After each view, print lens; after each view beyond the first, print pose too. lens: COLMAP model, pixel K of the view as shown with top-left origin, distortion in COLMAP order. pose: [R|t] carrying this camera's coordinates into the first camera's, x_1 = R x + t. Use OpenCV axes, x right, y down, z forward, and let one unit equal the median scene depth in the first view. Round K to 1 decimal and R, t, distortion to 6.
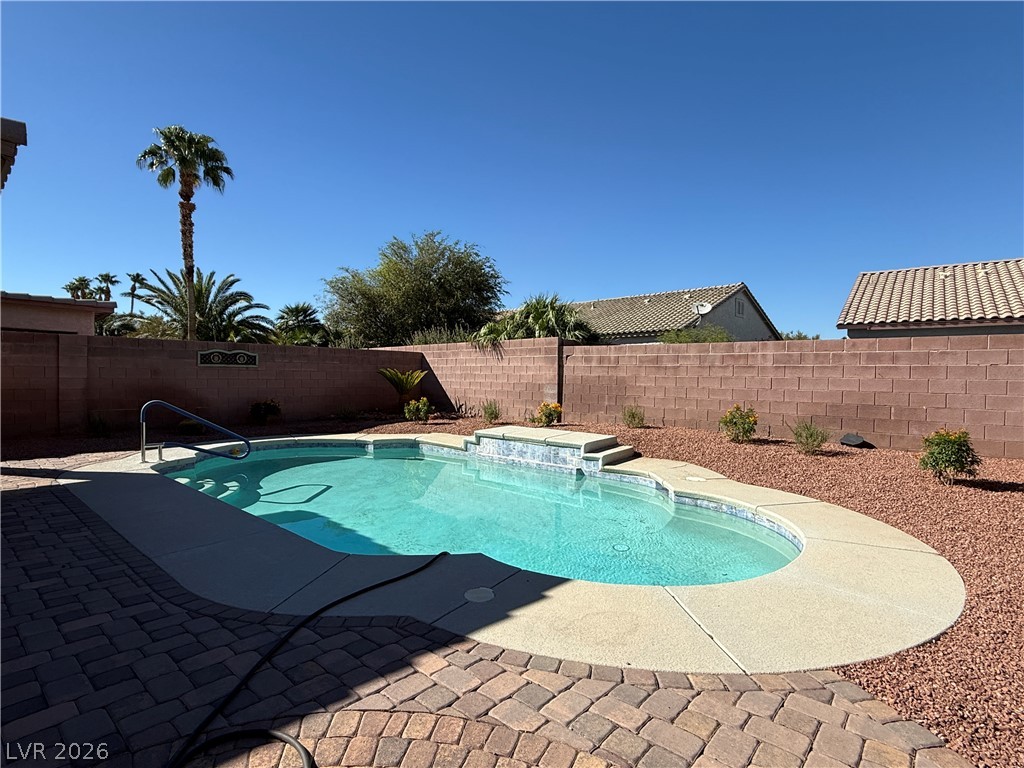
lens RADIAL K [[519.4, 0, 509.9], [0, 519.4, 377.9], [0, 0, 1]] dist [0.002799, -0.001228]
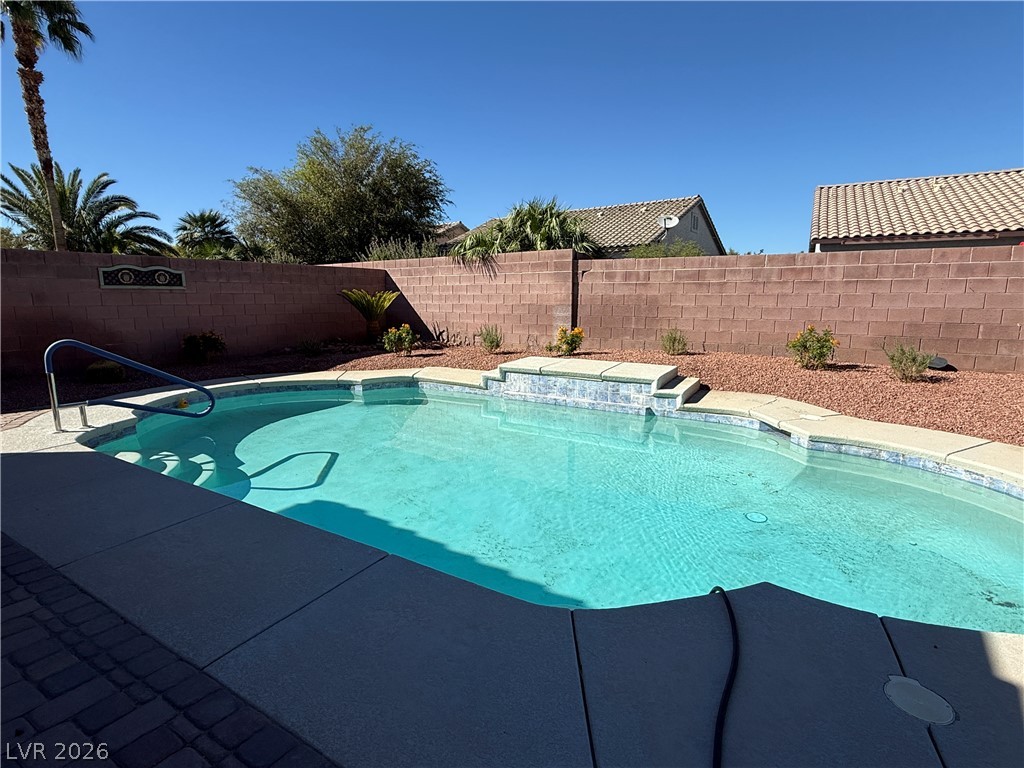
lens RADIAL K [[519.4, 0, 509.9], [0, 519.4, 377.9], [0, 0, 1]] dist [0.002799, -0.001228]
pose [[0.985575, -0.039163, 0.164644, -0.139958], [0.013859, 0.988266, 0.152112, -0.001334], [-0.168670, -0.147636, 0.974553, 0.149050]]
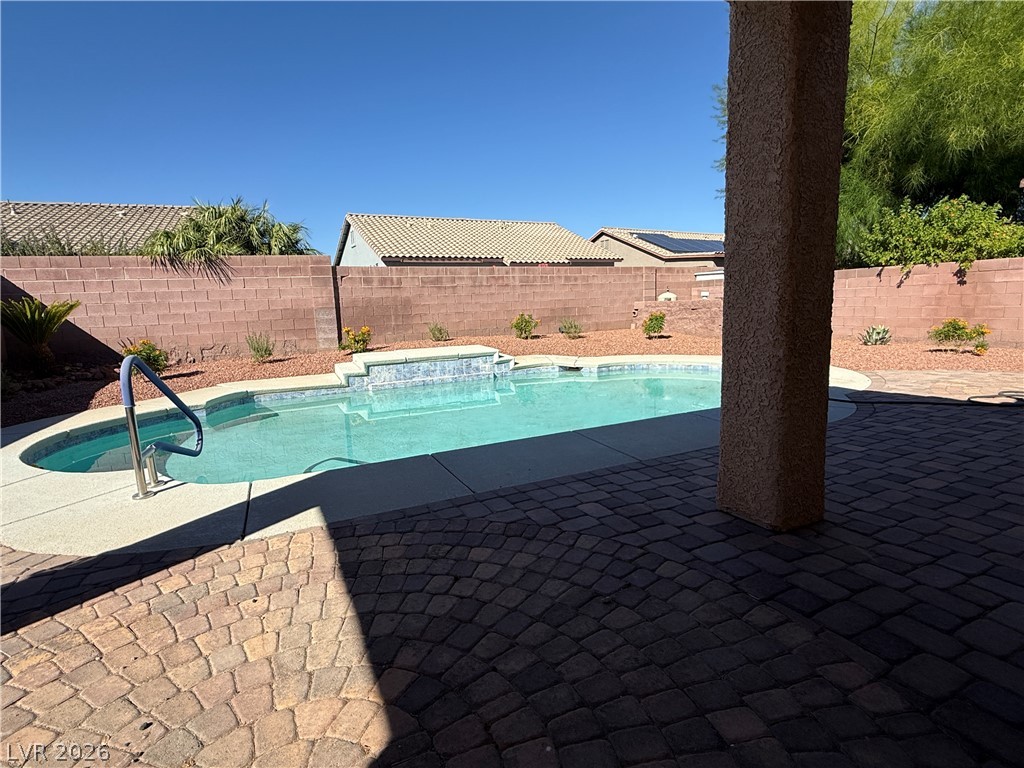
lens RADIAL K [[519.4, 0, 509.9], [0, 519.4, 377.9], [0, 0, 1]] dist [0.002799, -0.001228]
pose [[0.391628, -0.161556, 0.905829, -0.577499], [0.046010, 0.986672, 0.156082, 0.004254], [-0.918972, -0.019449, 0.393842, 0.322288]]
